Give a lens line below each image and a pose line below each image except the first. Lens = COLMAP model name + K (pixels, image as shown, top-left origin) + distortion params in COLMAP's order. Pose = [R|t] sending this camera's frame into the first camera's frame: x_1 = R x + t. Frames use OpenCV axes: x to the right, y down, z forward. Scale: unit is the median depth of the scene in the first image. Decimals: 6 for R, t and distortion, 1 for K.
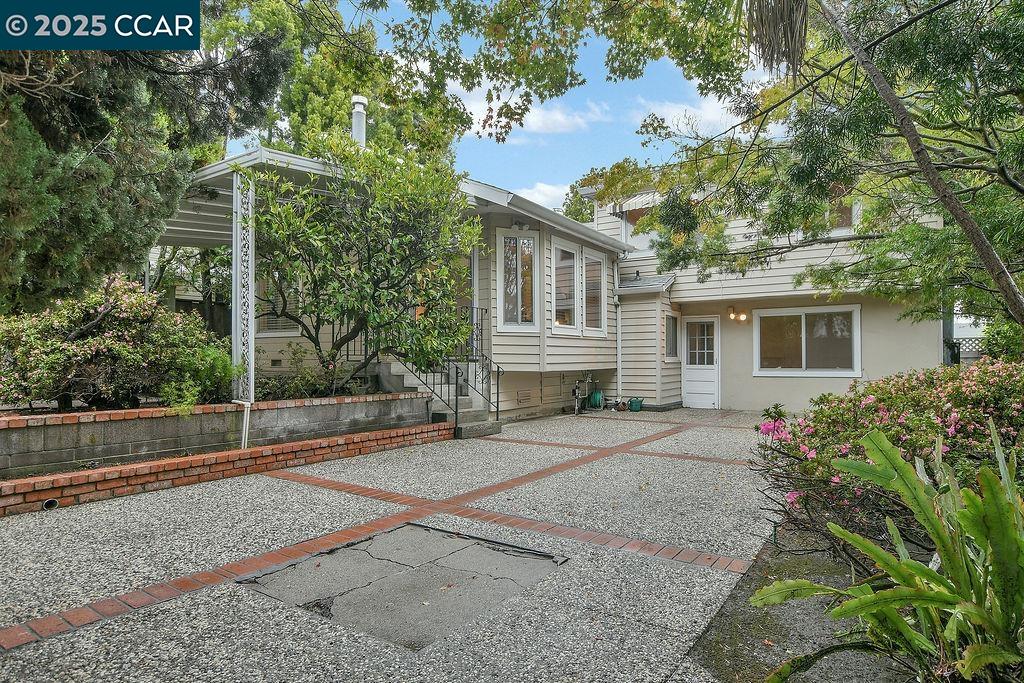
lens RADIAL K [[571.6, 0, 510.9], [0, 571.6, 345.2], [0, 0, 1]] dist [-0.016327, 0.001950]
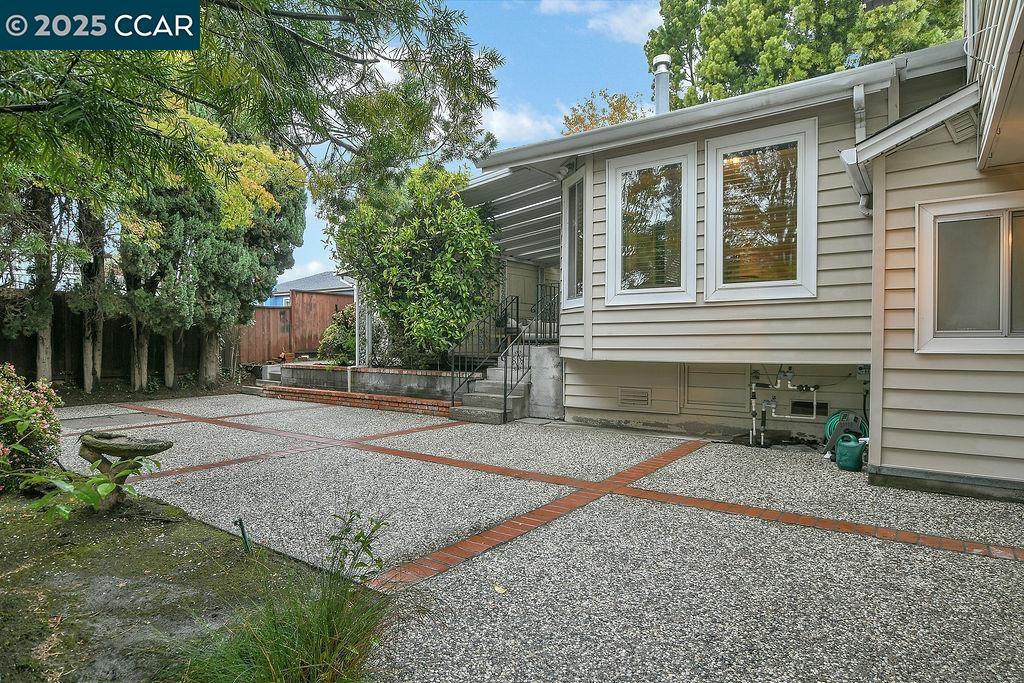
lens RADIAL K [[571.6, 0, 515.4], [0, 571.6, 342.8], [0, 0, 1]] dist [-0.016327, 0.001950]
pose [[-0.036795, 0.001535, -0.999322, 0.972554], [0.020082, 0.999798, 0.000796, 0.027309], [0.999121, -0.020039, -0.036819, 1.191465]]
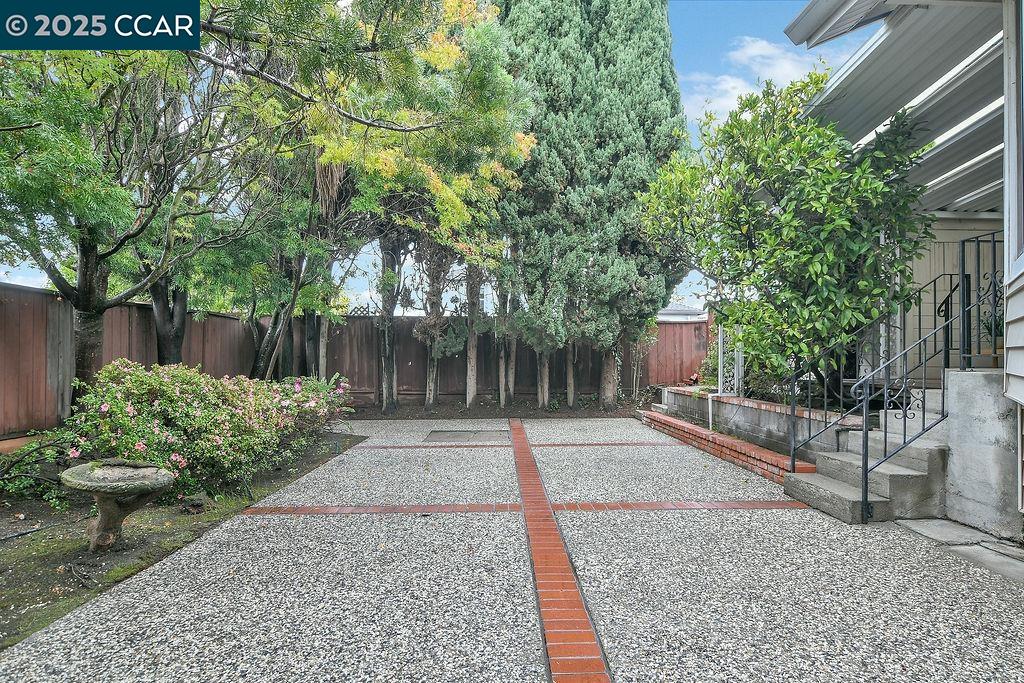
lens RADIAL K [[571.6, 0, 517.5], [0, 571.6, 349.1], [0, 0, 1]] dist [-0.016327, 0.001950]
pose [[-0.799691, -0.013779, -0.600254, 0.525256], [0.010479, 0.999264, -0.036900, 0.030420], [0.600321, -0.035798, -0.798958, 1.354744]]
